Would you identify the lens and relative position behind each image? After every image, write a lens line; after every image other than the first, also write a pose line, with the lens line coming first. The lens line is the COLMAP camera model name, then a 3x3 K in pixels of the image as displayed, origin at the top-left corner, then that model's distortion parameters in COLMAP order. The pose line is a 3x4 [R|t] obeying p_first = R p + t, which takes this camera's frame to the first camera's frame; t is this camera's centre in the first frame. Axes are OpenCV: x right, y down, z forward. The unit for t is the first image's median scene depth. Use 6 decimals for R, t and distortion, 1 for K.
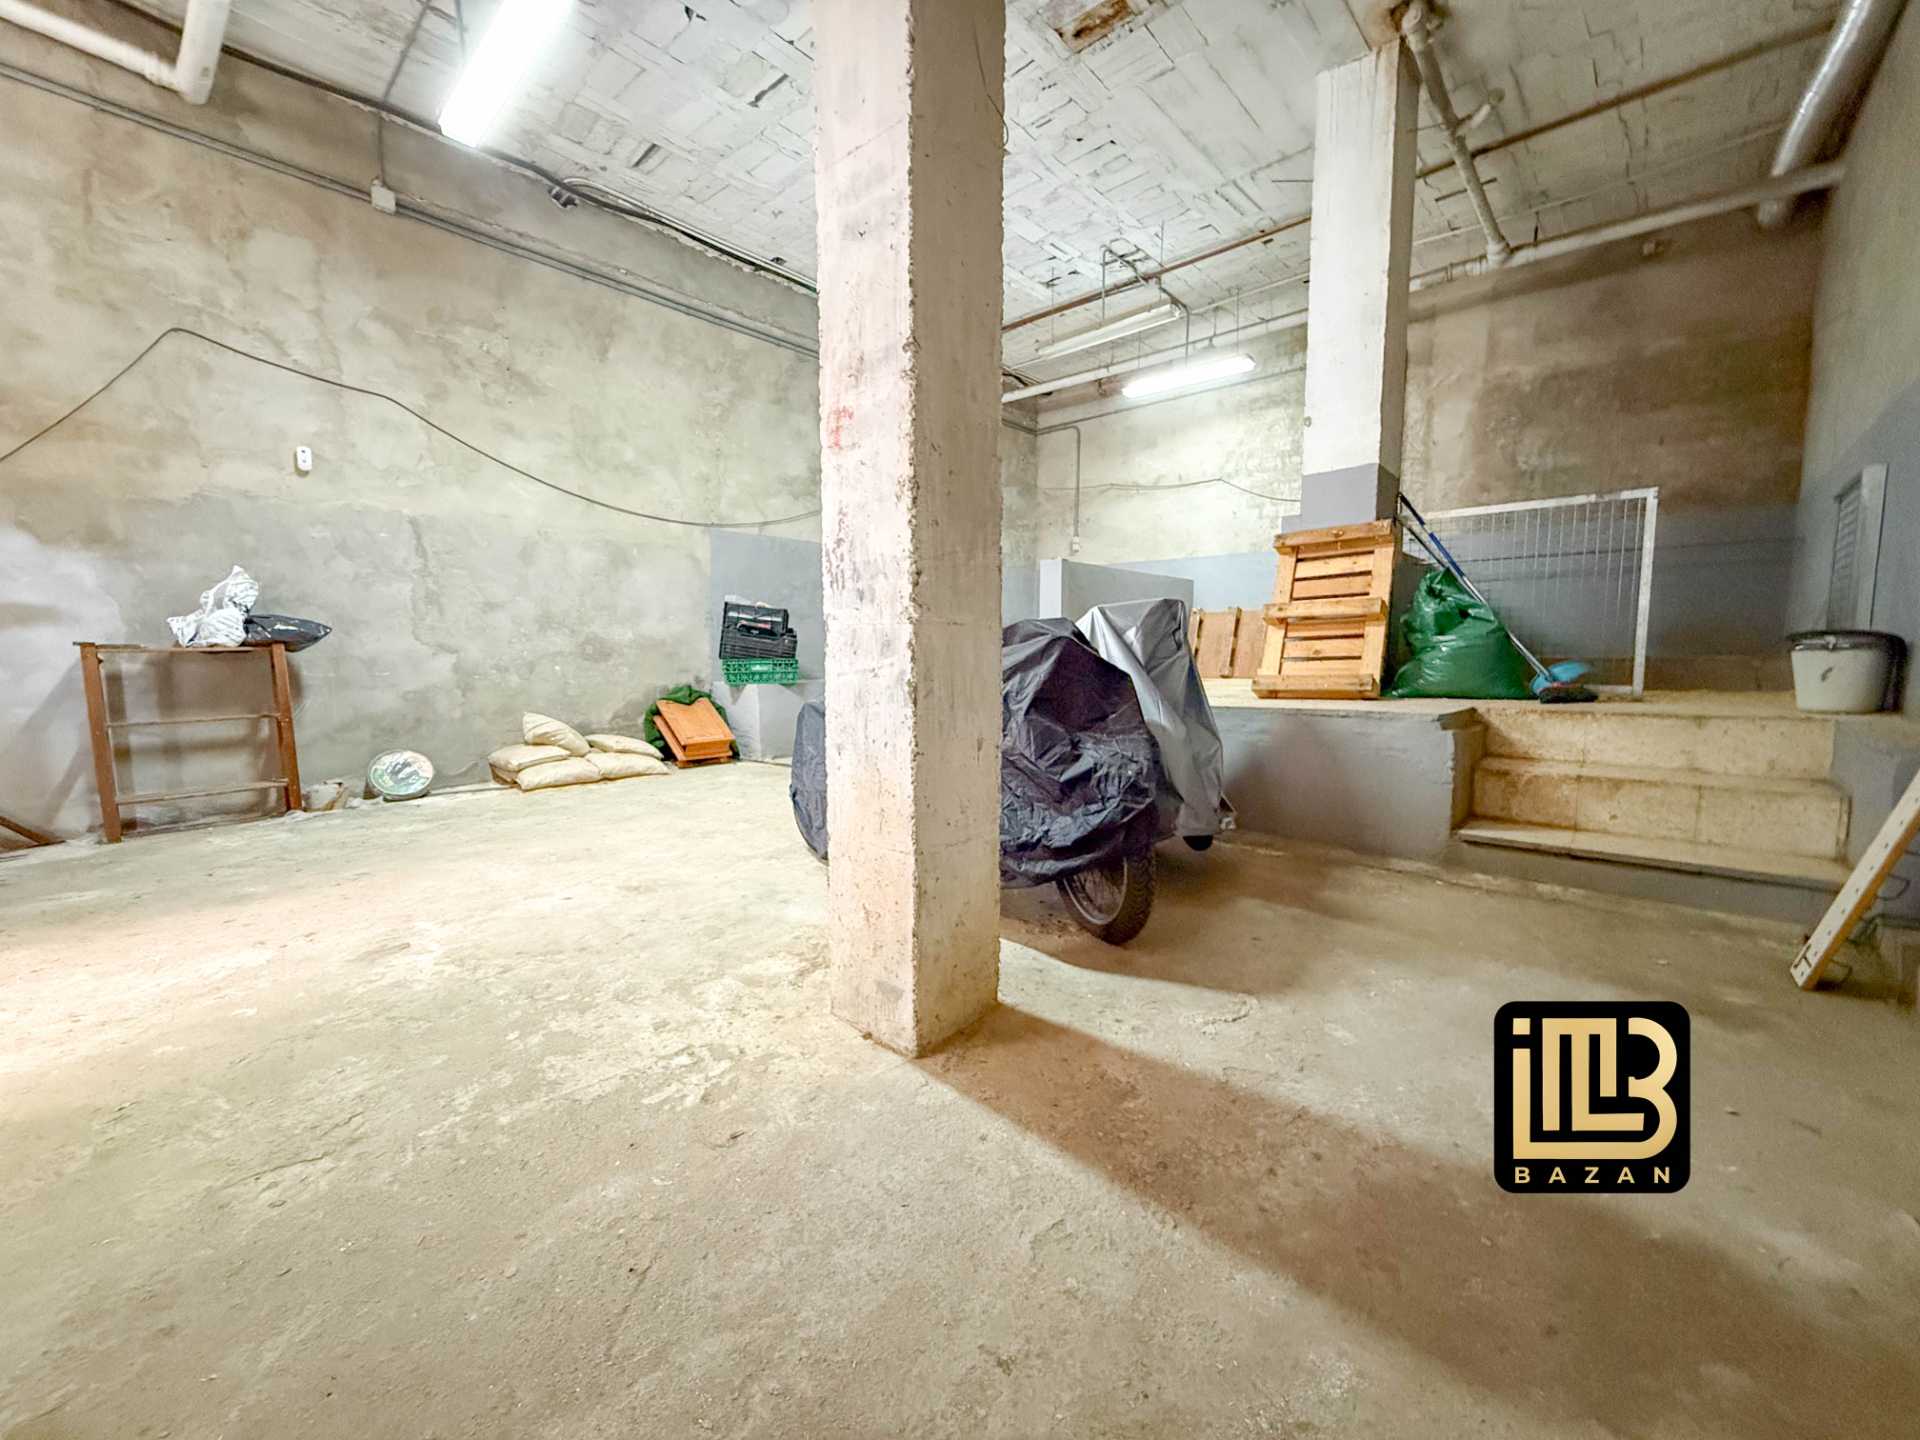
lens RADIAL K [[764.2, 0, 956.5], [0, 764.2, 720.6], [0, 0, 1]] dist [-0.000948, 0.000025]
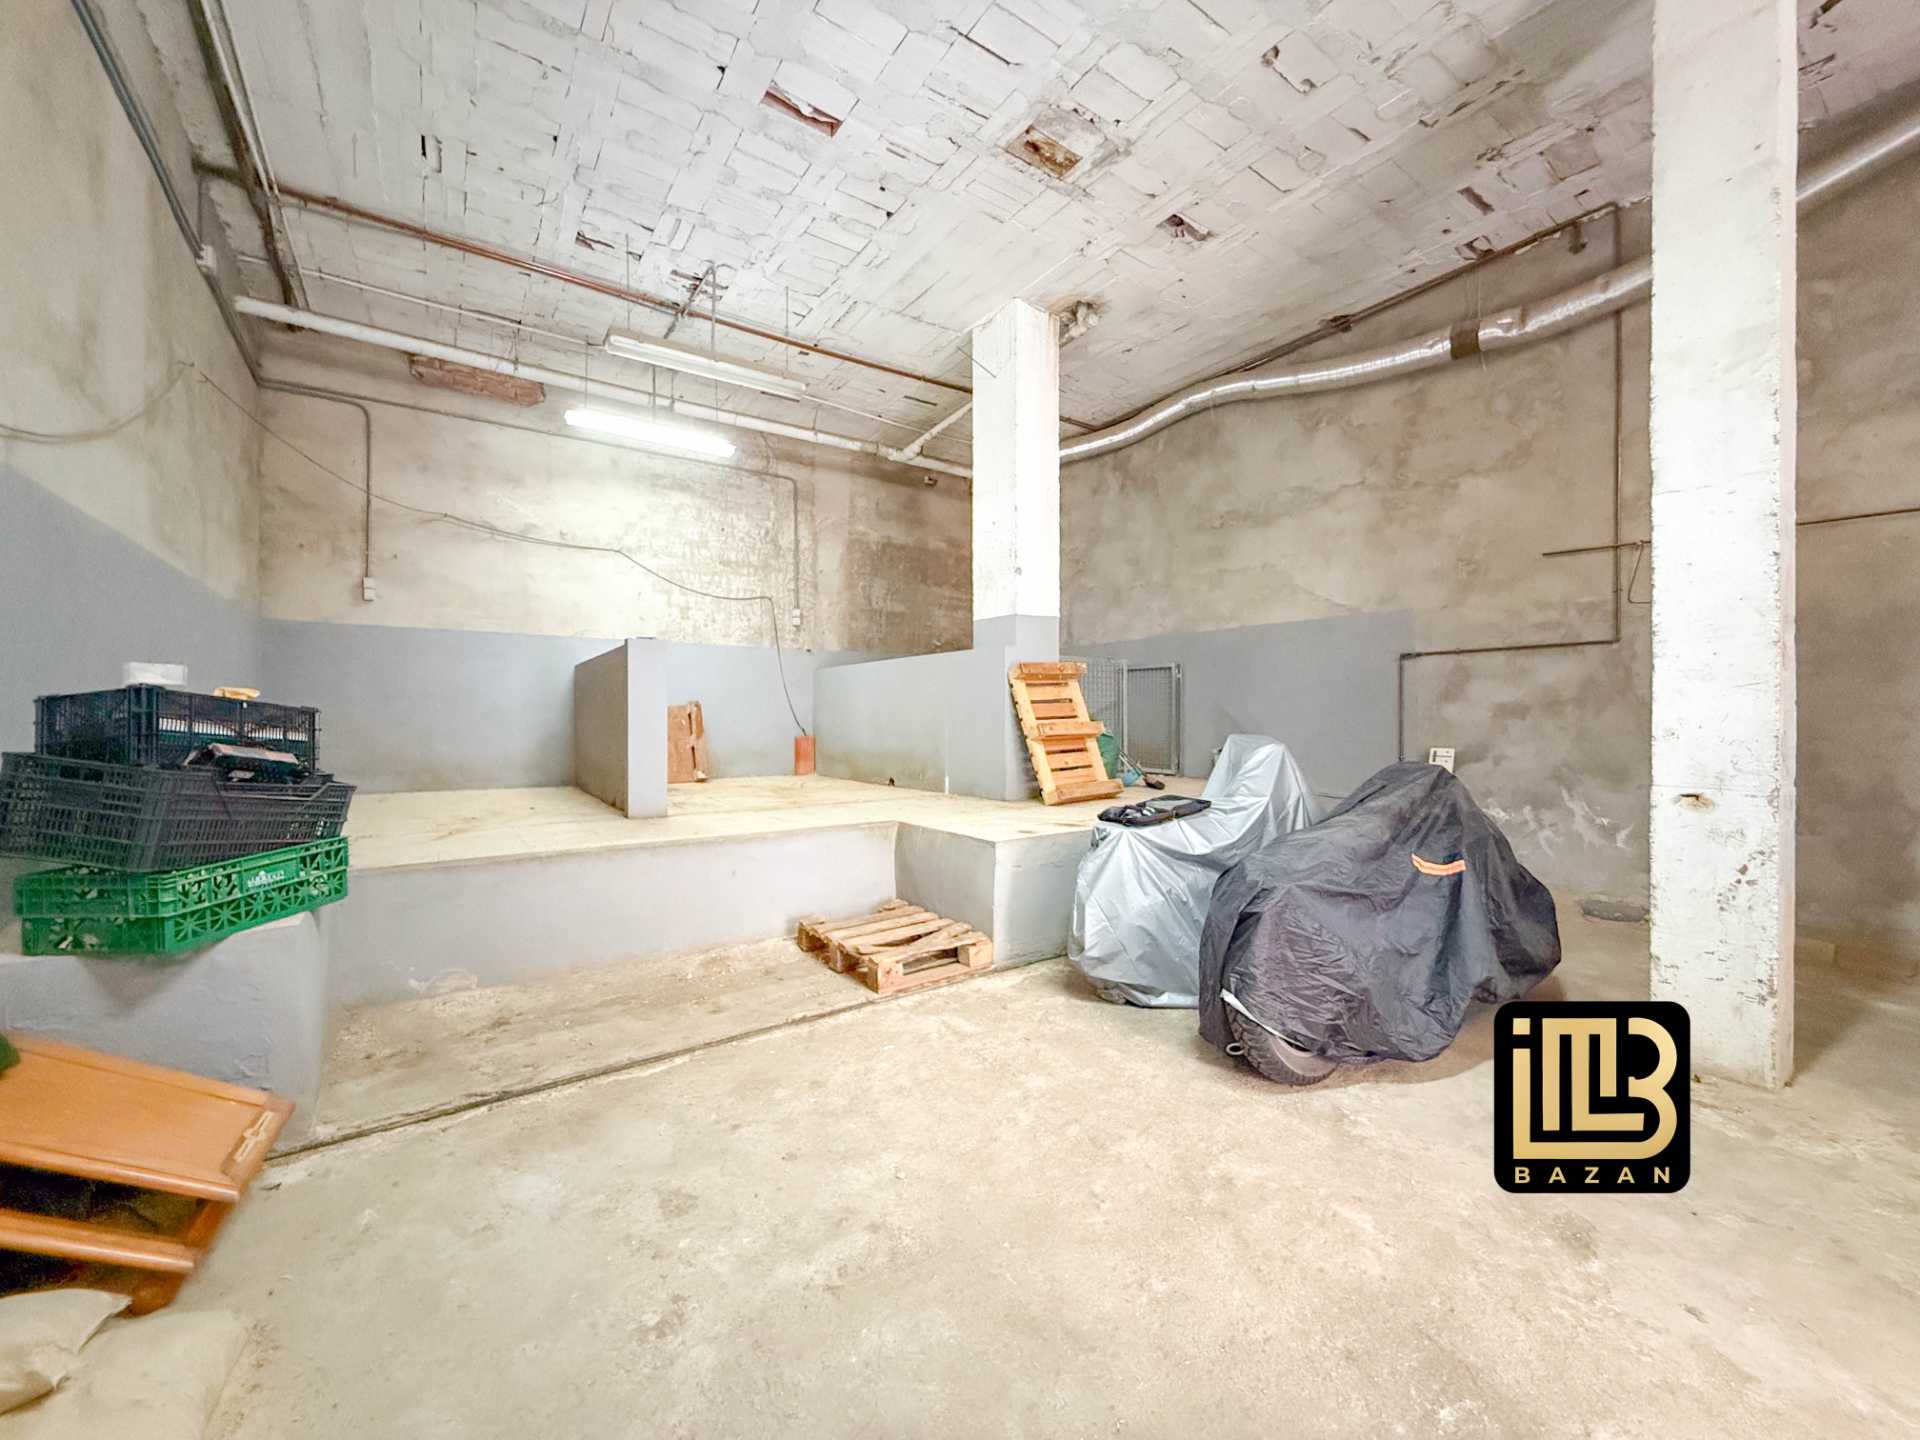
lens RADIAL K [[764.2, 0, 956.5], [0, 764.2, 720.6], [0, 0, 1]] dist [-0.000948, 0.000025]
pose [[0.224024, -0.004897, 0.974571, -0.615148], [0.091861, 0.995641, -0.016113, -0.123737], [-0.970245, 0.093134, 0.223497, 0.714457]]
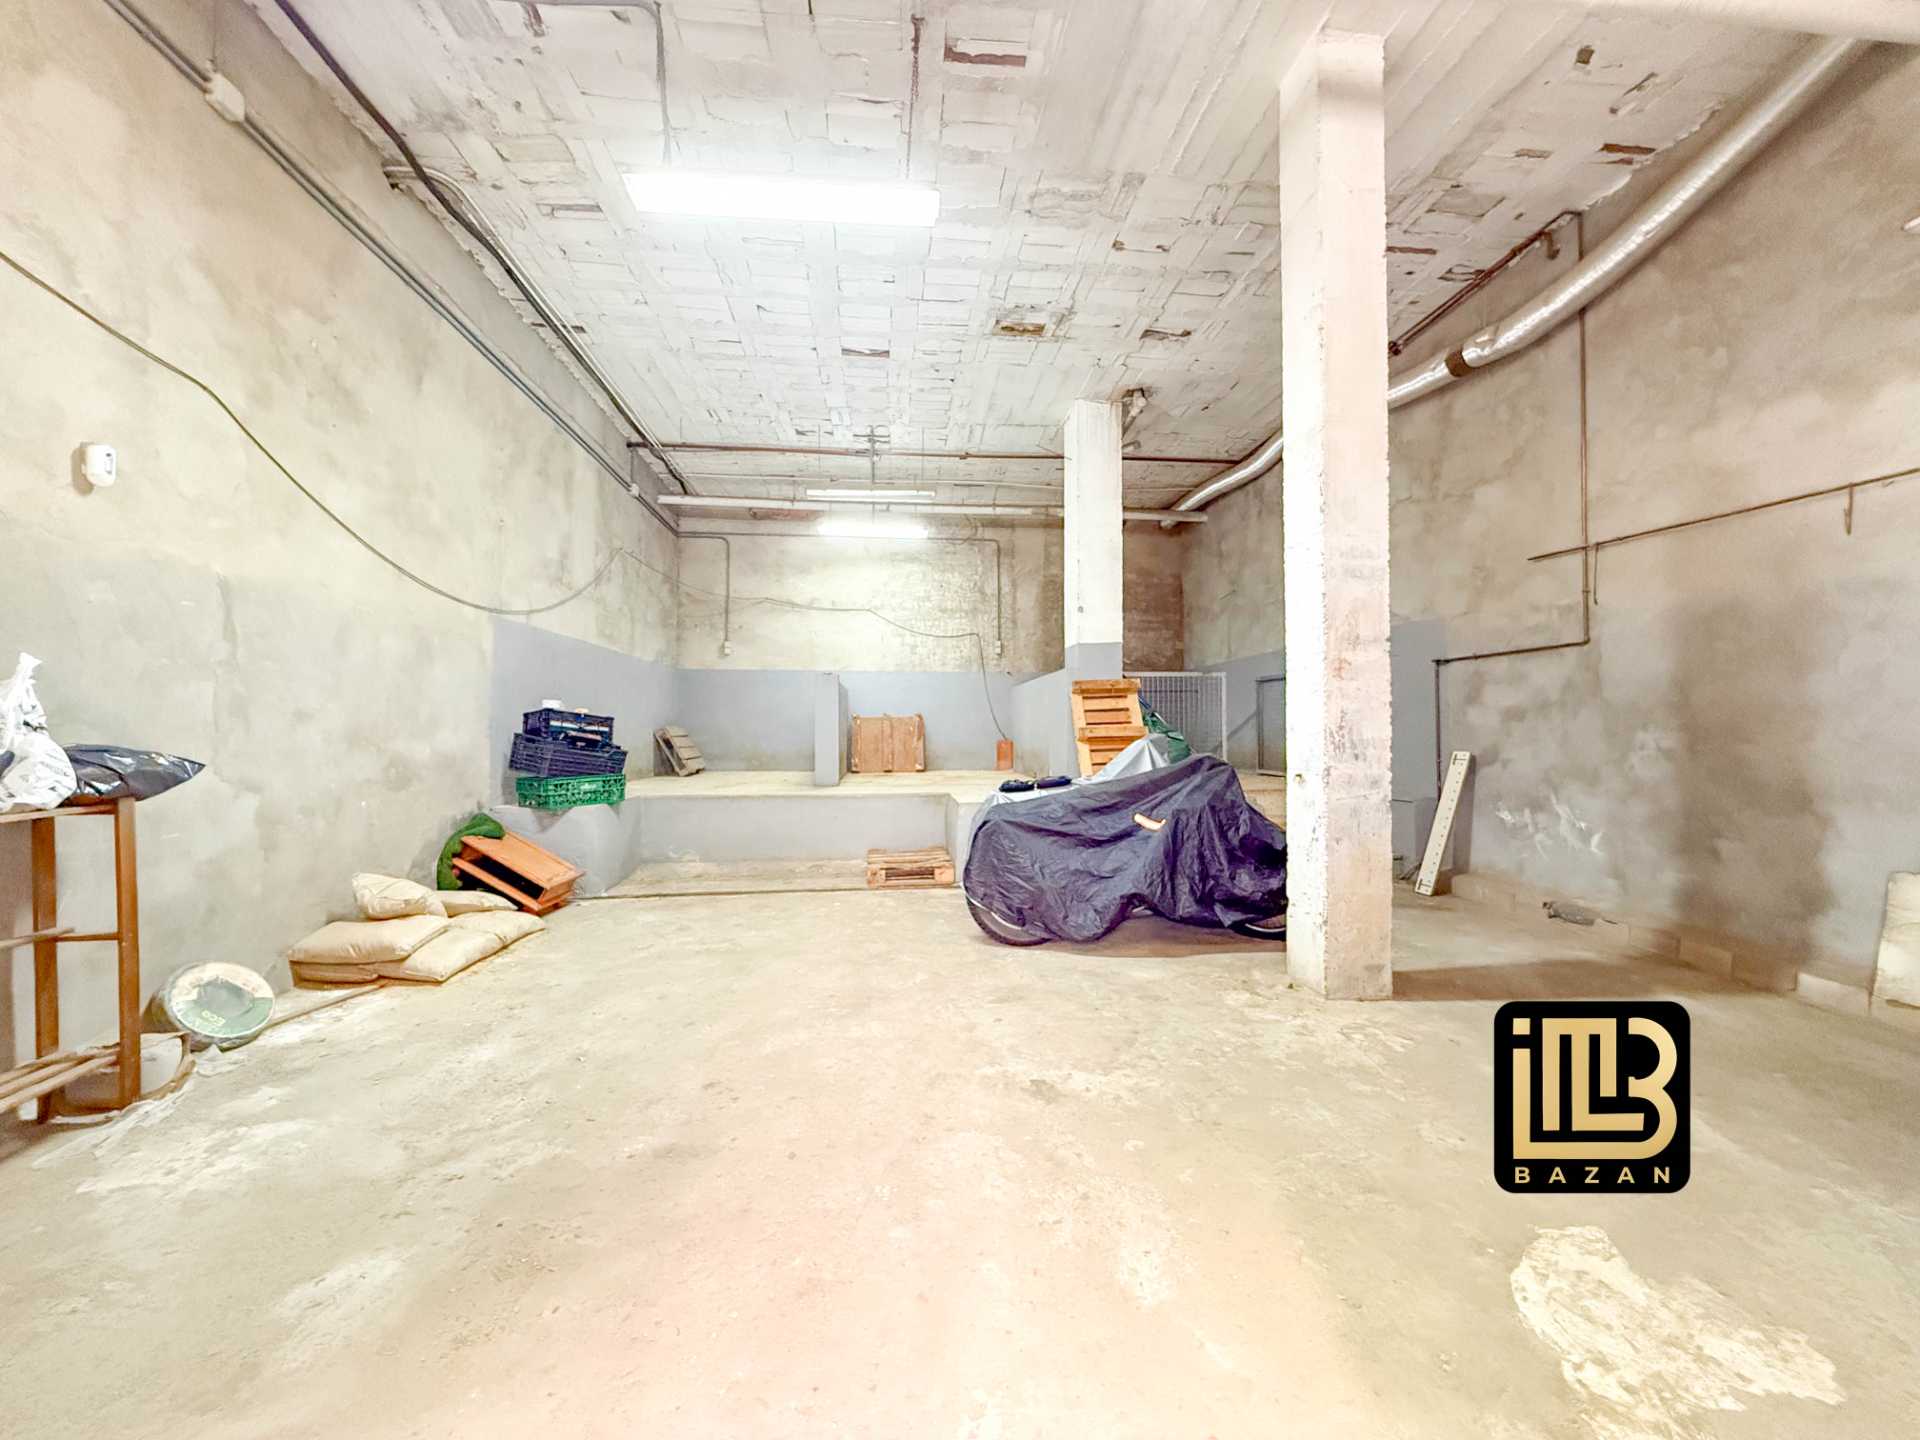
lens RADIAL K [[764.2, 0, 956.5], [0, 764.2, 720.6], [0, 0, 1]] dist [-0.000948, 0.000025]
pose [[0.674937, 0.009120, 0.737819, -0.710766], [0.069001, 0.994762, -0.075417, -0.058025], [-0.734642, 0.101812, 0.670772, 0.145480]]
